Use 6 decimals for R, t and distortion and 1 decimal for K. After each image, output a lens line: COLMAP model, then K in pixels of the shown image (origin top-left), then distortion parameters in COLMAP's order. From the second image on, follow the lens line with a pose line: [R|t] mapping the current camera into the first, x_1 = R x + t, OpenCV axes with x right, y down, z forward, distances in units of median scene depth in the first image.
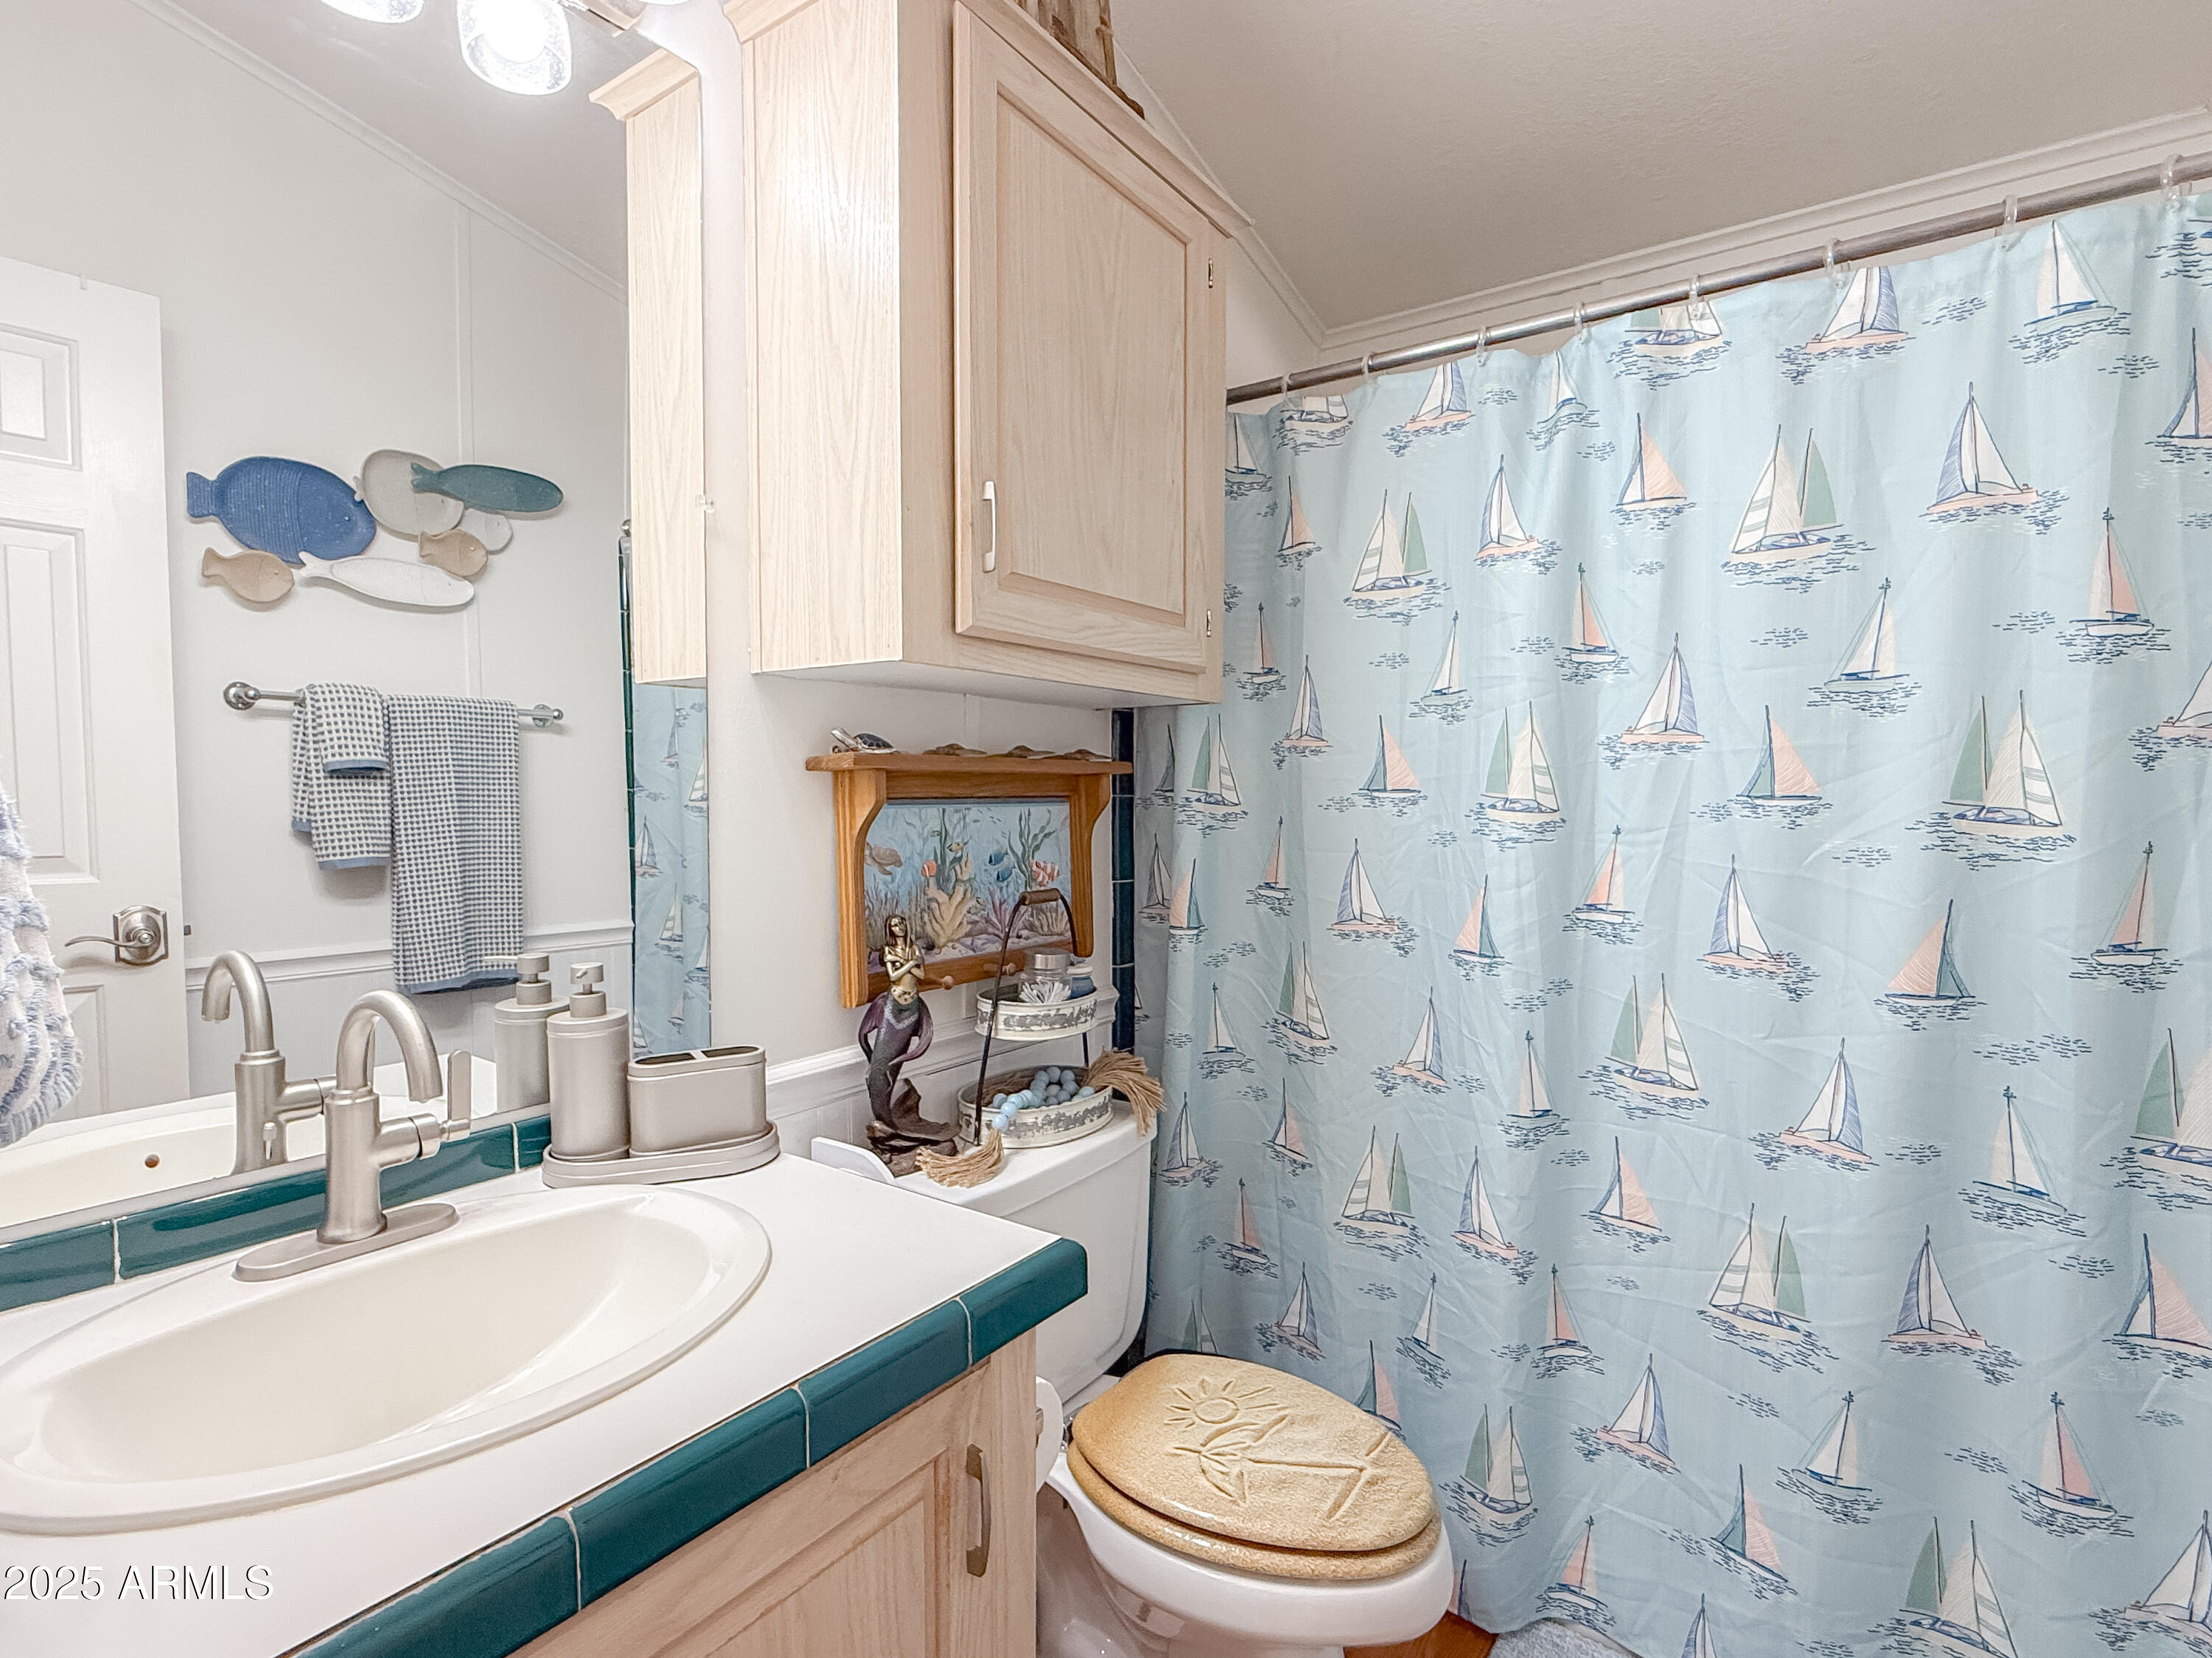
lens RADIAL K [[1045.2, 0, 1121.2], [0, 1045.2, 834.3], [0, 0, 1]] dist [-0.000066, 0.000192]
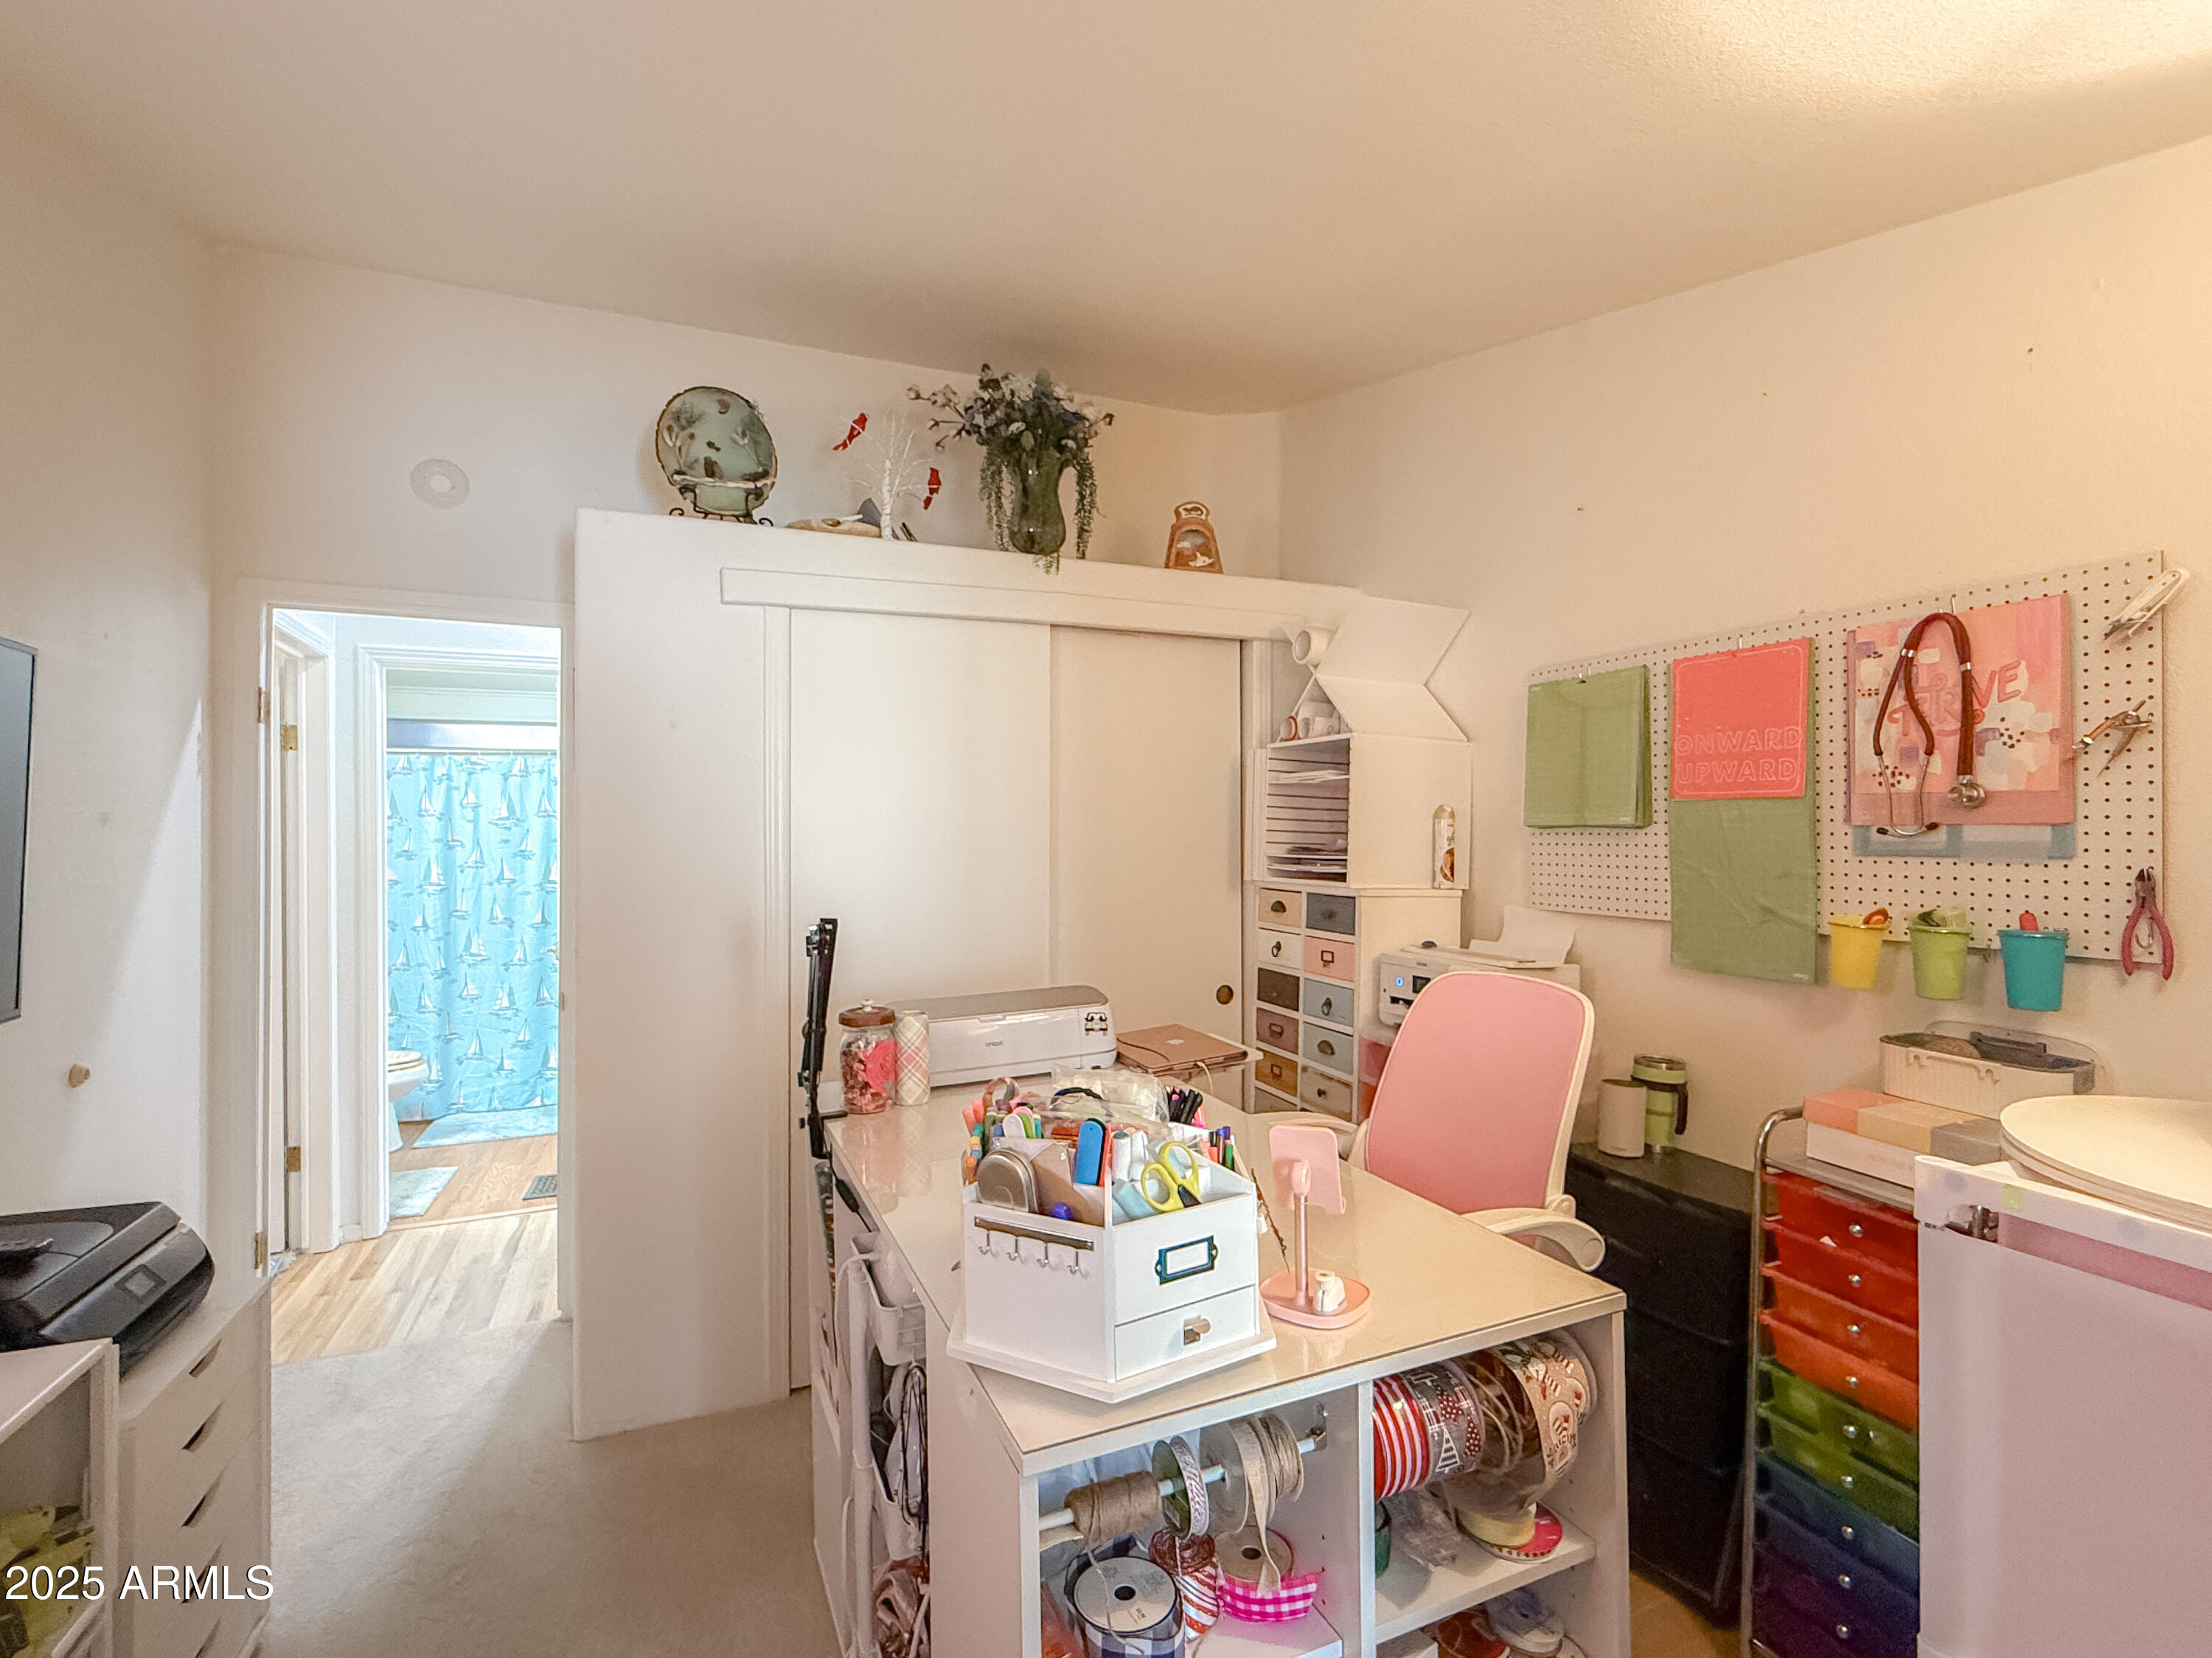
lens RADIAL K [[1045.2, 0, 1123.0], [0, 1045.2, 835.9], [0, 0, 1]] dist [-0.000066, 0.000192]
pose [[0.482799, -0.012699, 0.875639, -1.670344], [0.037843, 0.999263, -0.006374, -0.083727], [-0.874913, 0.036214, 0.482924, -2.900351]]
